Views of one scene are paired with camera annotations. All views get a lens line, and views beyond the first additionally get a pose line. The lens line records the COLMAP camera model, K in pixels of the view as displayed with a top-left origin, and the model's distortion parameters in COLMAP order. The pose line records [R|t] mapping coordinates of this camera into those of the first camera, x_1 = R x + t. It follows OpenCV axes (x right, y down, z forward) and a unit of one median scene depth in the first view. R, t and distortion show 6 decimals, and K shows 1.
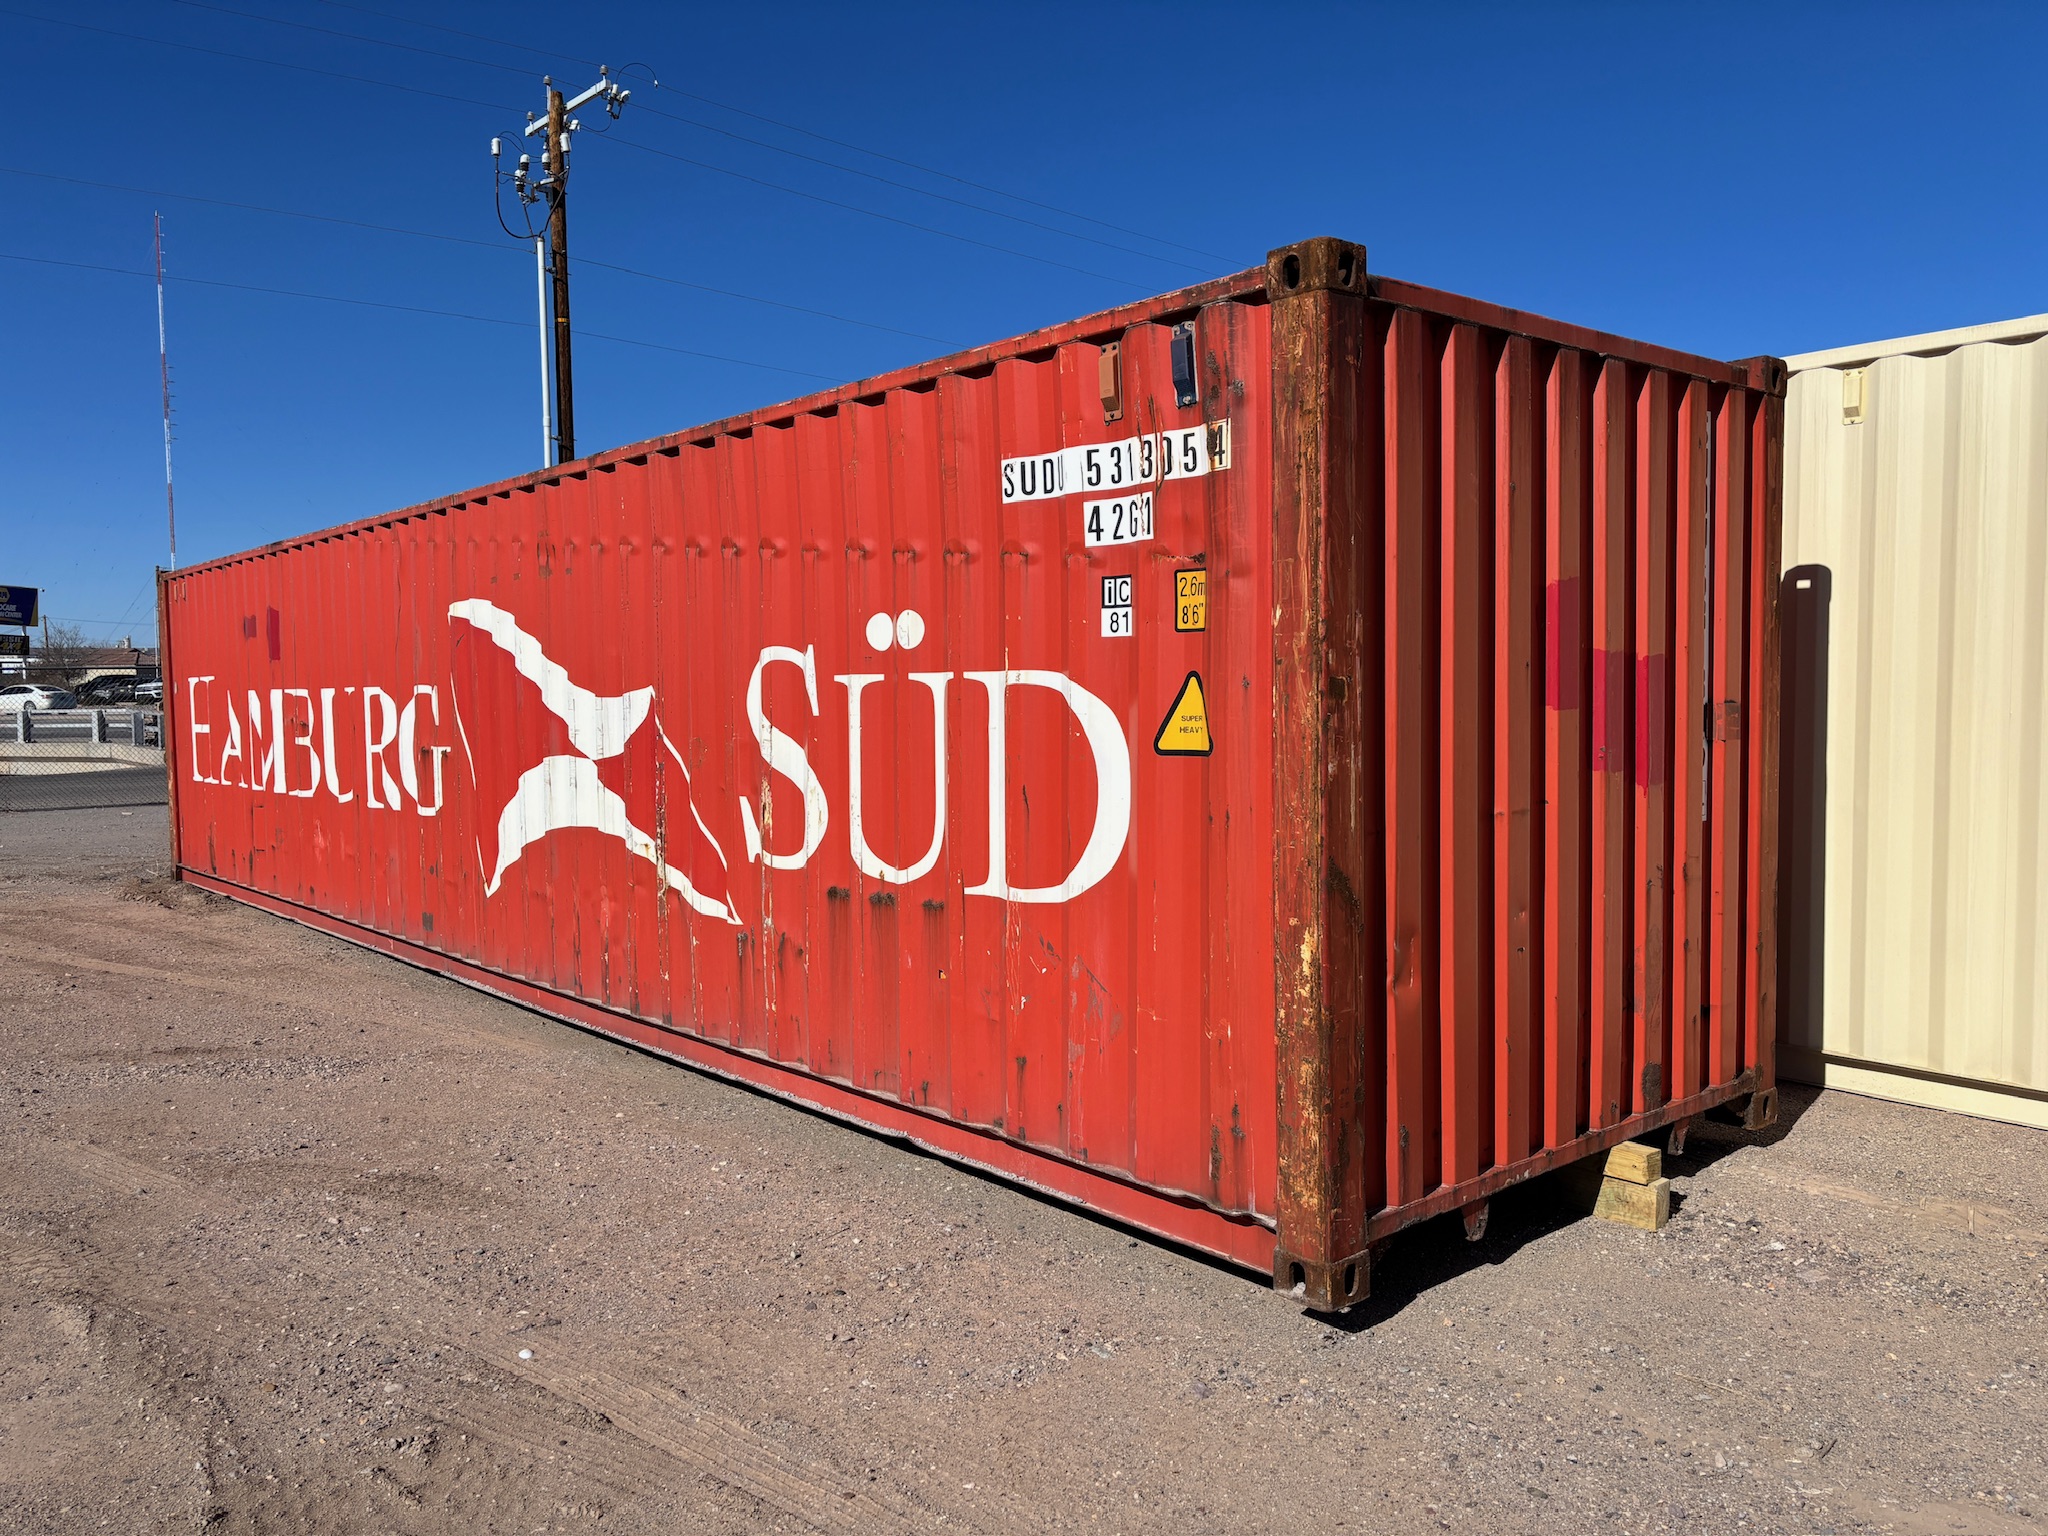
lens RADIAL K [[1533.3, 0, 1047.2], [0, 1533.3, 770.8], [0, 0, 1]] dist [0.059250, -0.056242]
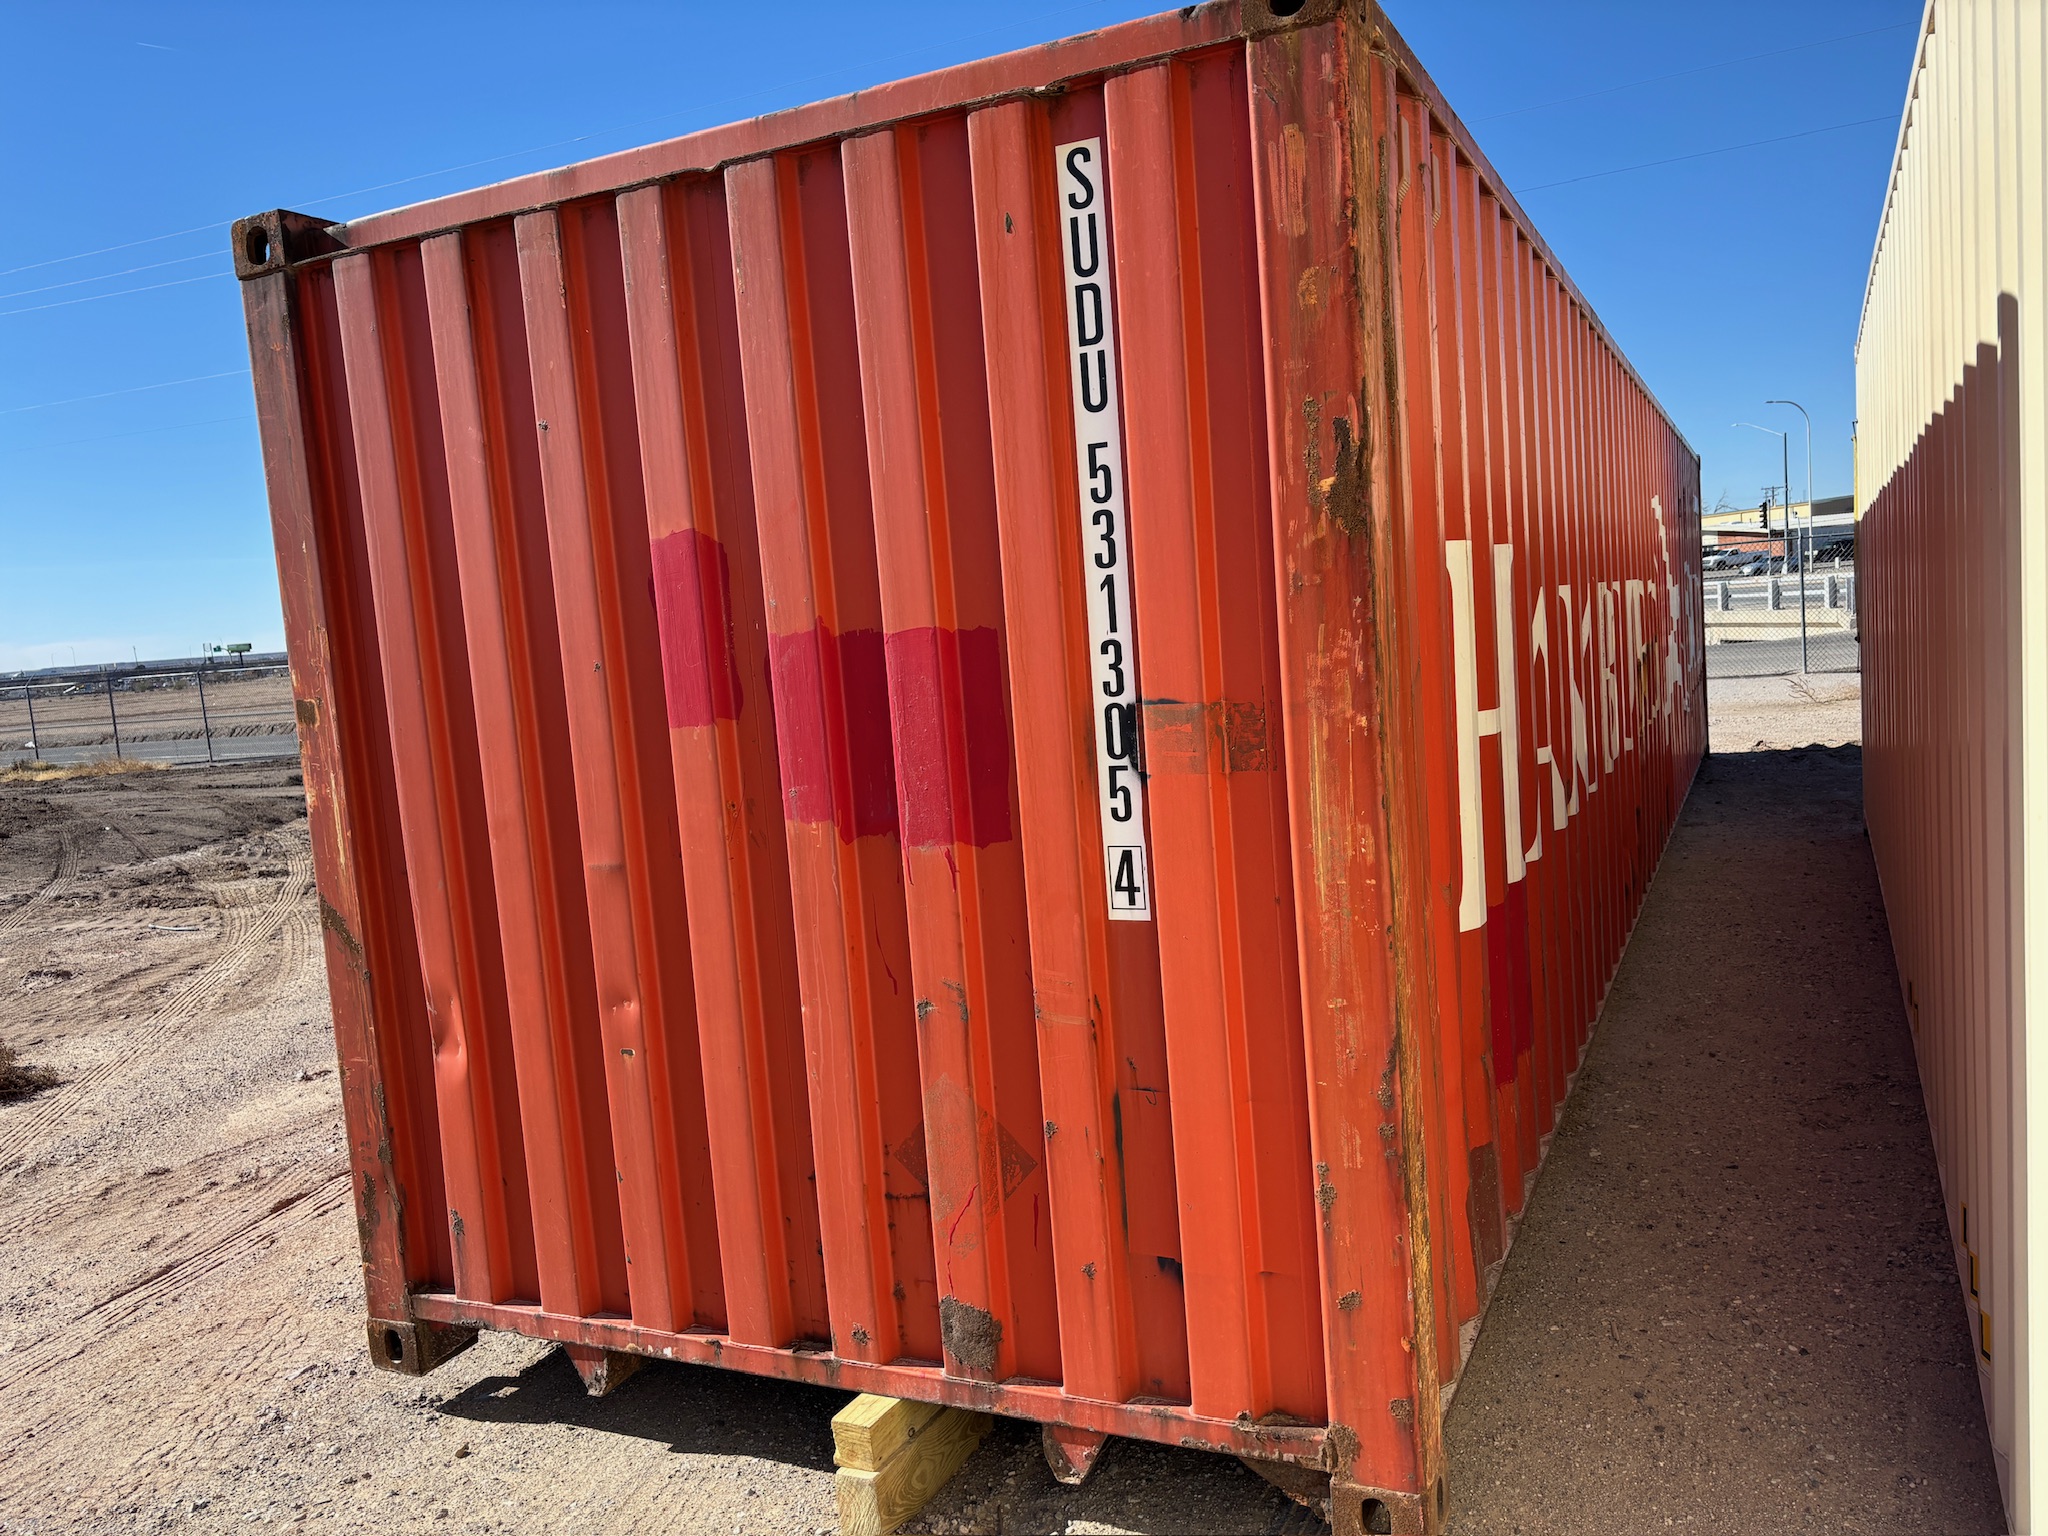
lens RADIAL K [[1533.3, 0, 1047.2], [0, 1533.3, 770.8], [0, 0, 1]] dist [0.059250, -0.056242]
pose [[0.400034, 0.070565, -0.913780, 1.036540], [0.020663, 0.996084, 0.085966, -0.076375], [0.916267, -0.053270, 0.397010, 0.882291]]
